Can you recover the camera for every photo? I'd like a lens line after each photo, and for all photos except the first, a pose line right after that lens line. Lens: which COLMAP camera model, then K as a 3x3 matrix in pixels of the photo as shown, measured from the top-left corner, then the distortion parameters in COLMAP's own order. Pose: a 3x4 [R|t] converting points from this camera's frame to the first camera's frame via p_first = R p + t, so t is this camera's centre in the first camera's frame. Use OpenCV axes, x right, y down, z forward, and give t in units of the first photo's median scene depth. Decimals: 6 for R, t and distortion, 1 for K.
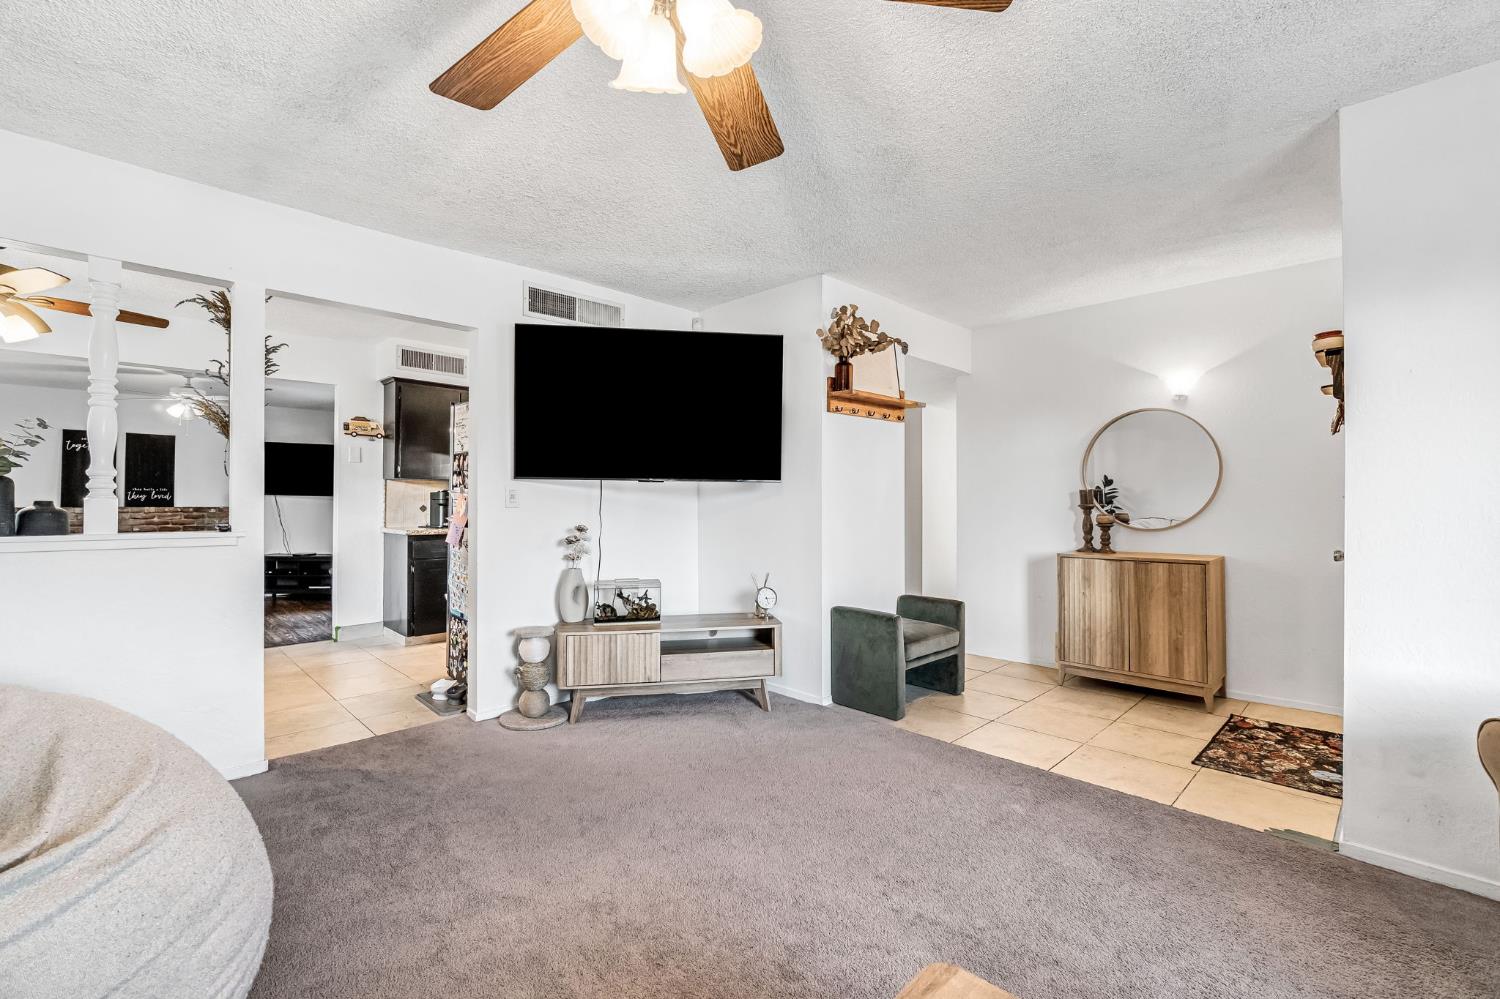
lens RADIAL K [[657.3, 0, 754.5], [0, 657.3, 492.4], [0, 0, 1]] dist [-0.005634, 0.000533]
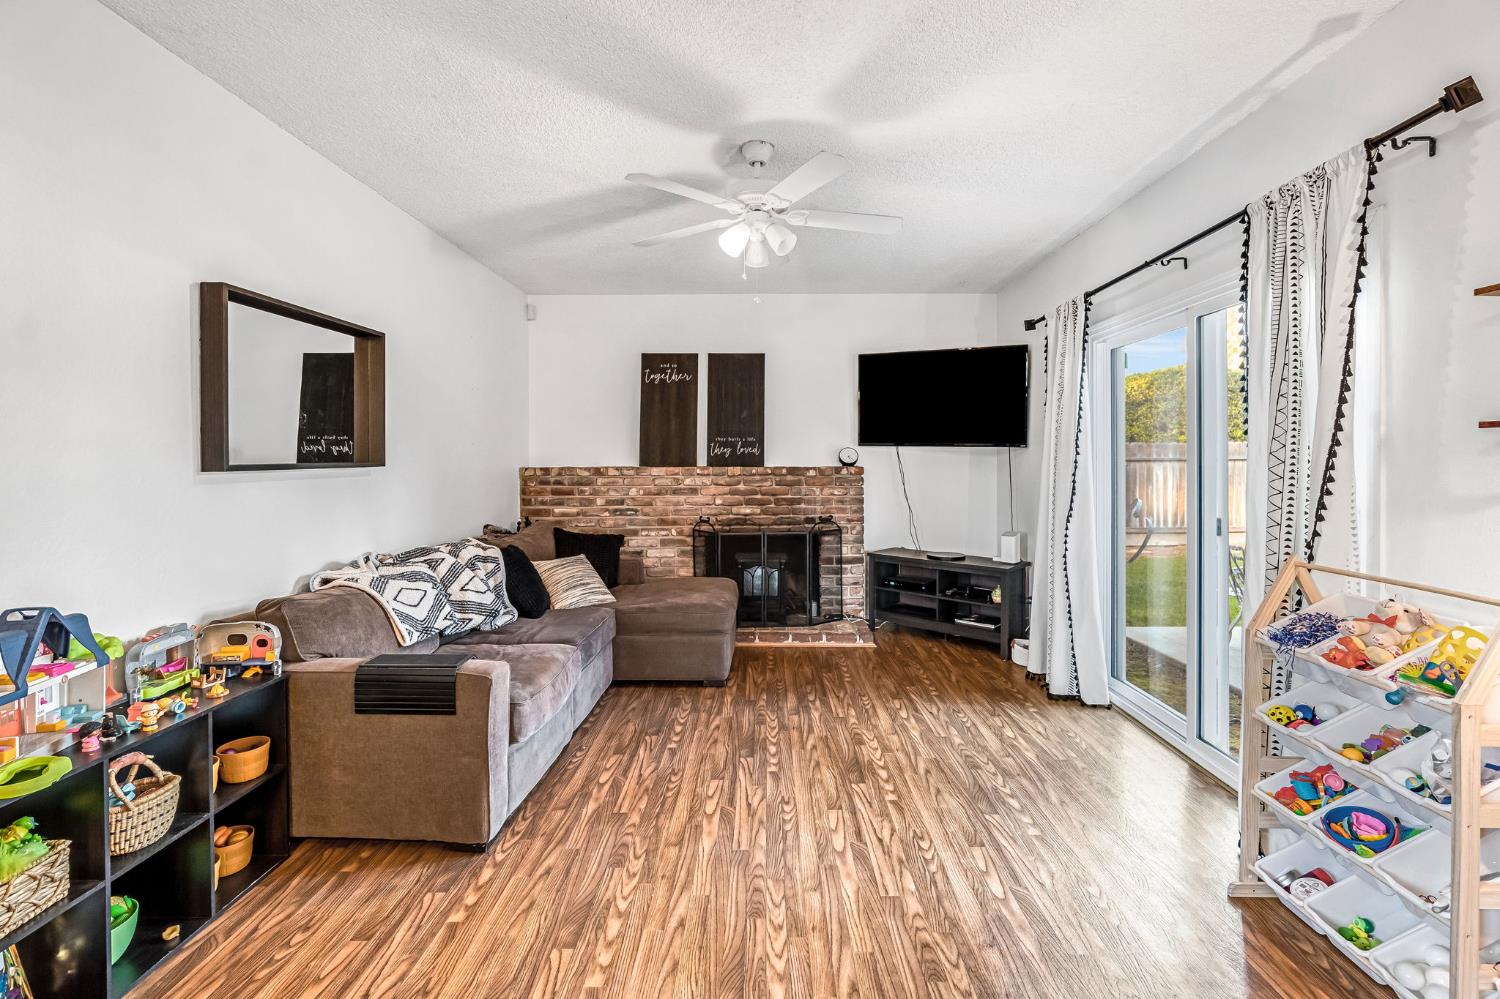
lens RADIAL K [[657.3, 0, 753.9], [0, 657.3, 462.1], [0, 0, 1]] dist [-0.005634, 0.000533]
pose [[0.700375, 0.000170, -0.713775, -0.454504], [0.009616, 0.999907, 0.009674, 0.011900], [0.713710, -0.013639, 0.700308, 0.565387]]
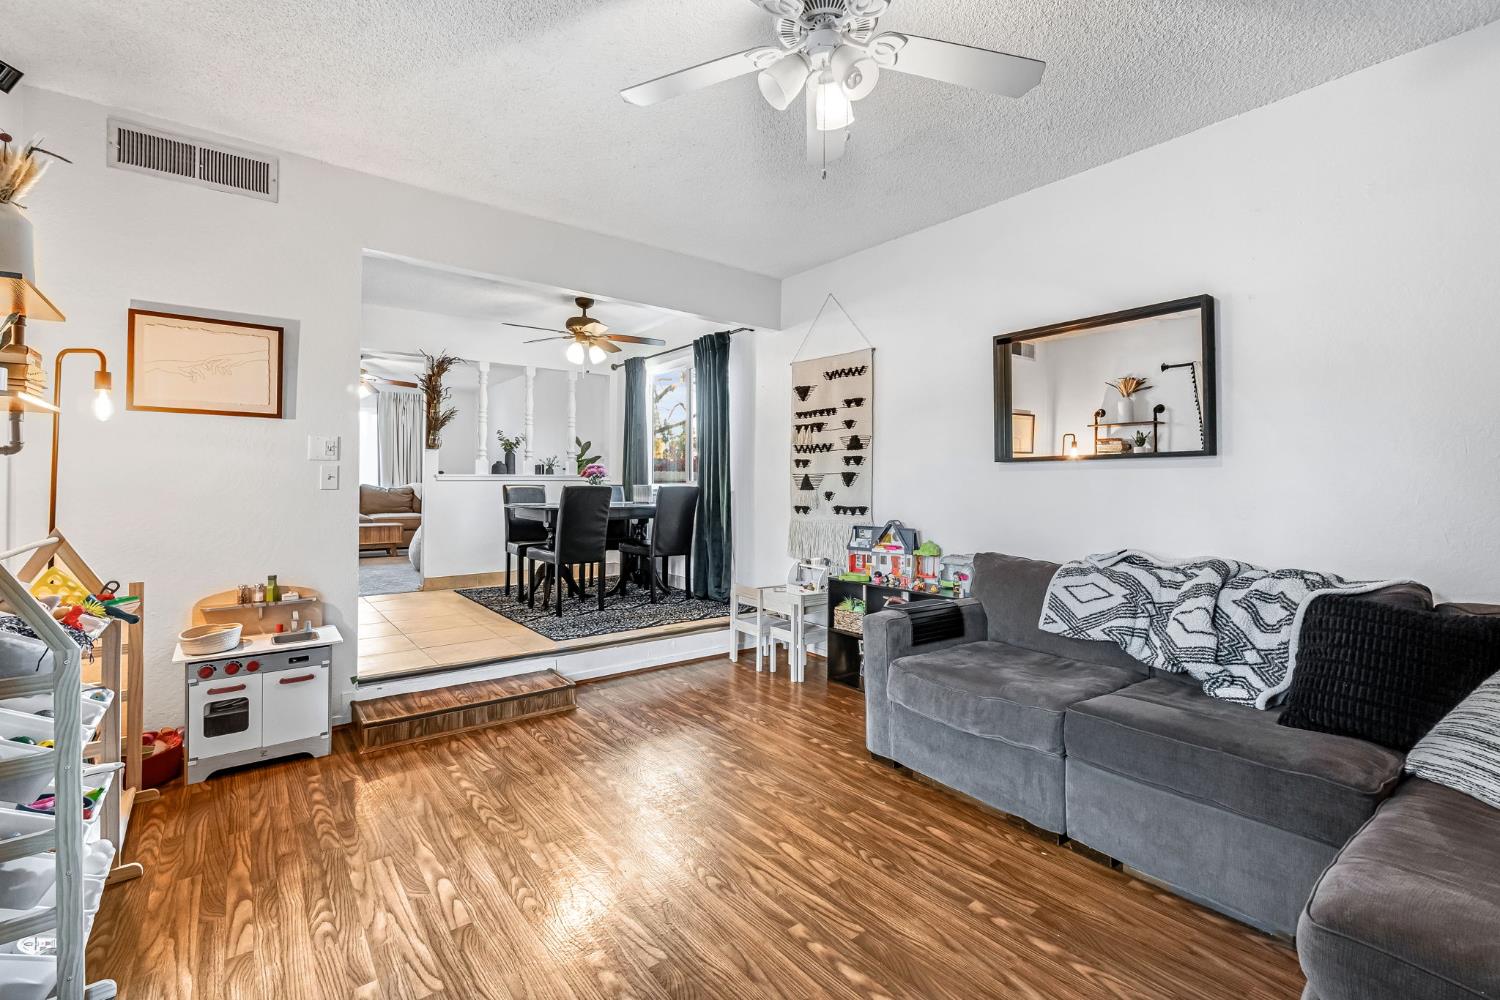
lens RADIAL K [[657.3, 0, 754.0], [0, 657.3, 472.1], [0, 0, 1]] dist [-0.005634, 0.000533]
pose [[-0.994040, -0.003578, 0.108954, -0.701520], [-0.006132, 0.999714, -0.023119, 0.033560], [-0.108840, -0.023649, -0.993778, 1.025727]]
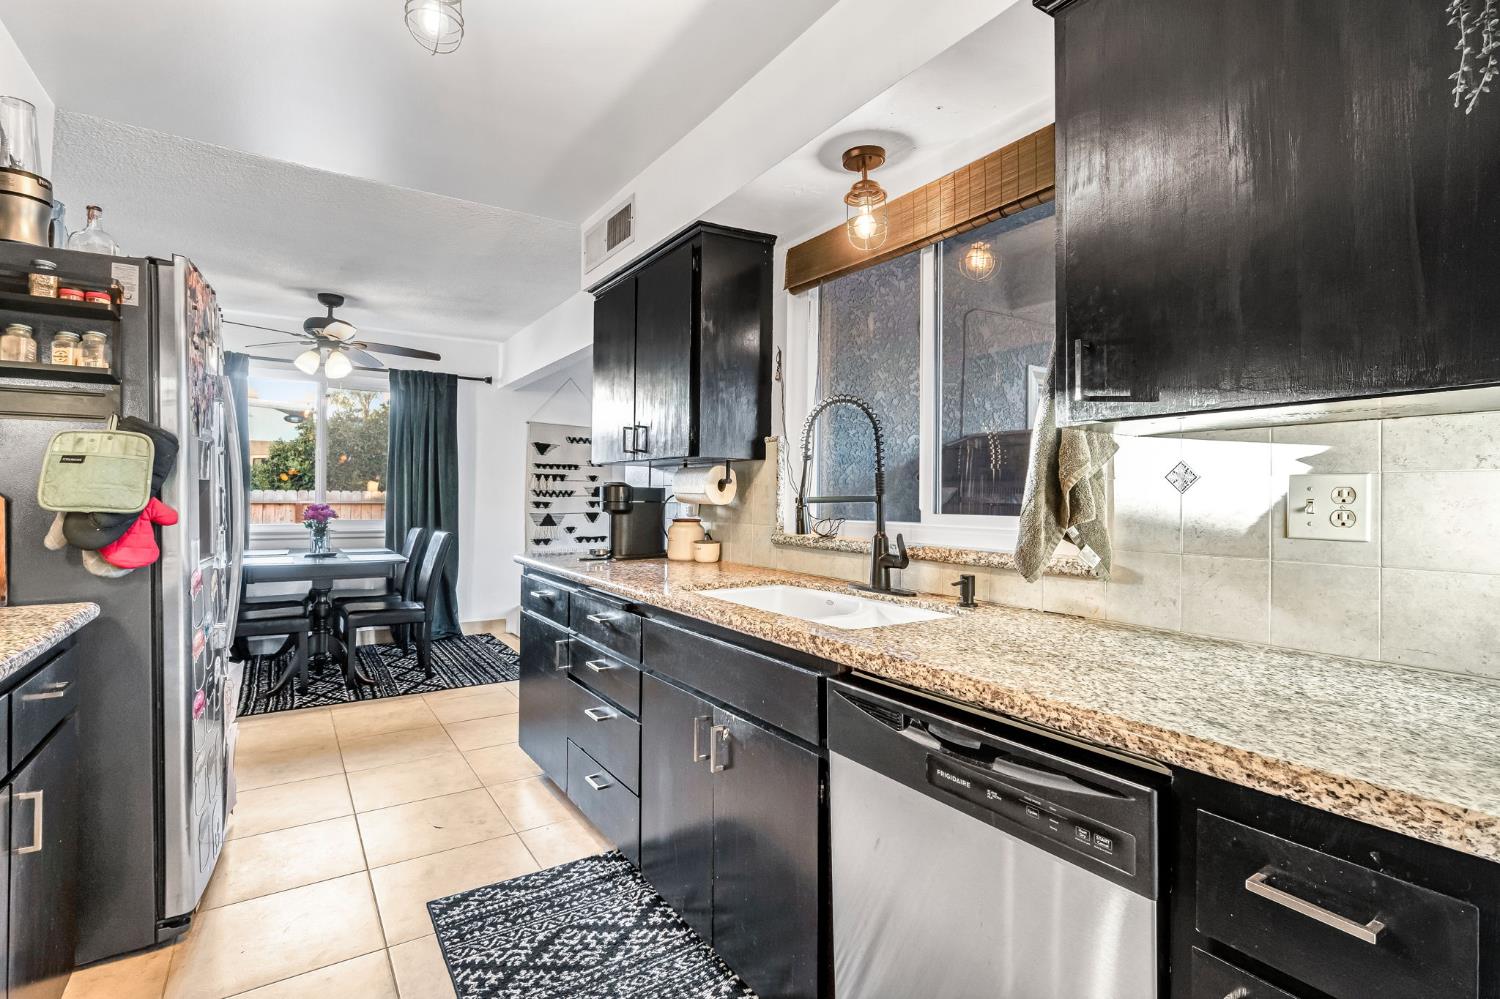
lens RADIAL K [[729.2, 0, 758.9], [0, 729.2, 501.3], [0, 0, 1]] dist [-0.000145, -0.001559]
pose [[-0.187313, -0.001191, -0.982299, 0.045725], [-0.003117, 0.999995, -0.000618, 0.008558], [0.982295, 0.002946, -0.187316, 0.836328]]
